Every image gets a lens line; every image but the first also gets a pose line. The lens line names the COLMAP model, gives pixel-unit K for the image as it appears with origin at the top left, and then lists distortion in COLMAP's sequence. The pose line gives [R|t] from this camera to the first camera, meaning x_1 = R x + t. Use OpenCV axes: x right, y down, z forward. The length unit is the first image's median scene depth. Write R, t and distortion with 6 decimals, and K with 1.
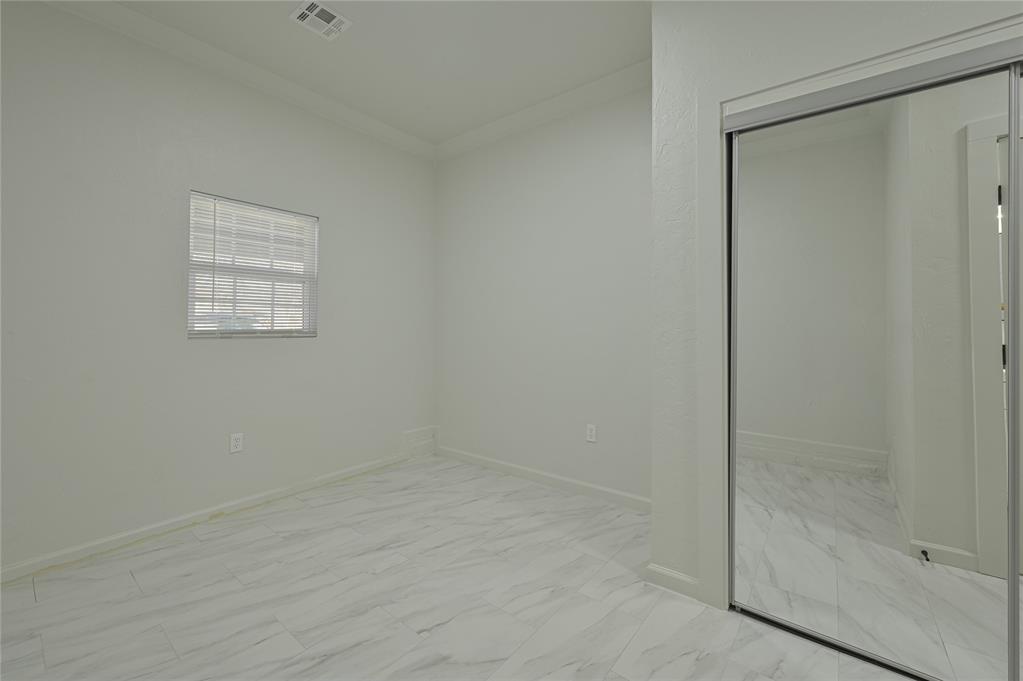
lens RADIAL K [[406.5, 0, 508.4], [0, 406.5, 325.4], [0, 0, 1]] dist [0.002362, 0.000265]
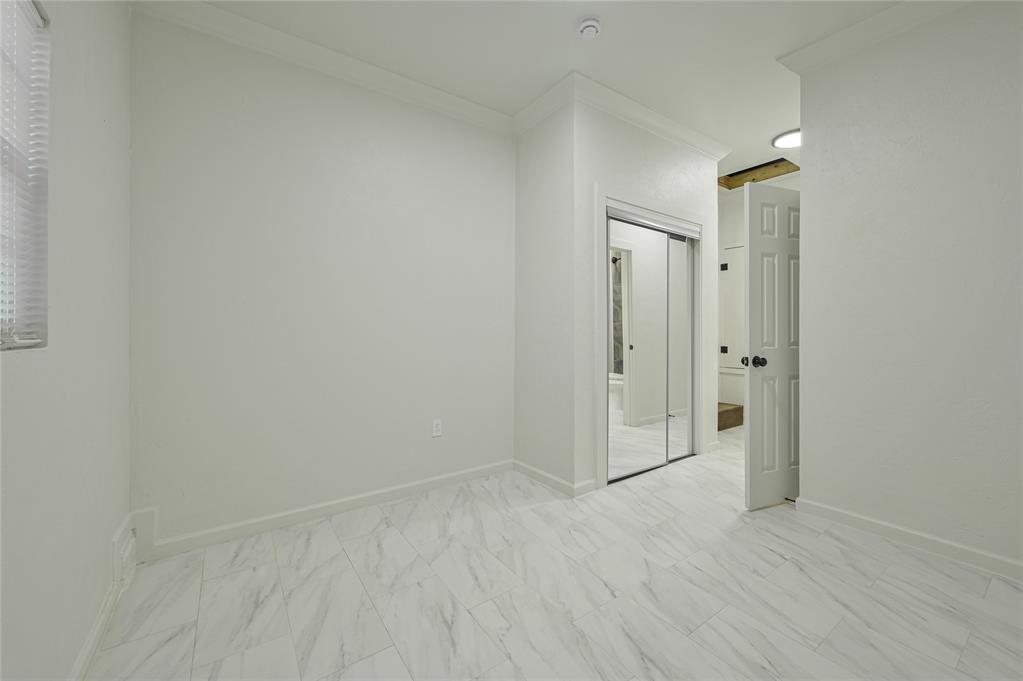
lens RADIAL K [[406.5, 0, 512.7], [0, 406.5, 336.1], [0, 0, 1]] dist [0.002362, 0.000265]
pose [[0.291193, -0.019237, 0.956471, -0.931519], [-0.005321, 0.999750, 0.021728, 0.006037], [-0.956650, -0.011417, 0.291018, 0.648391]]
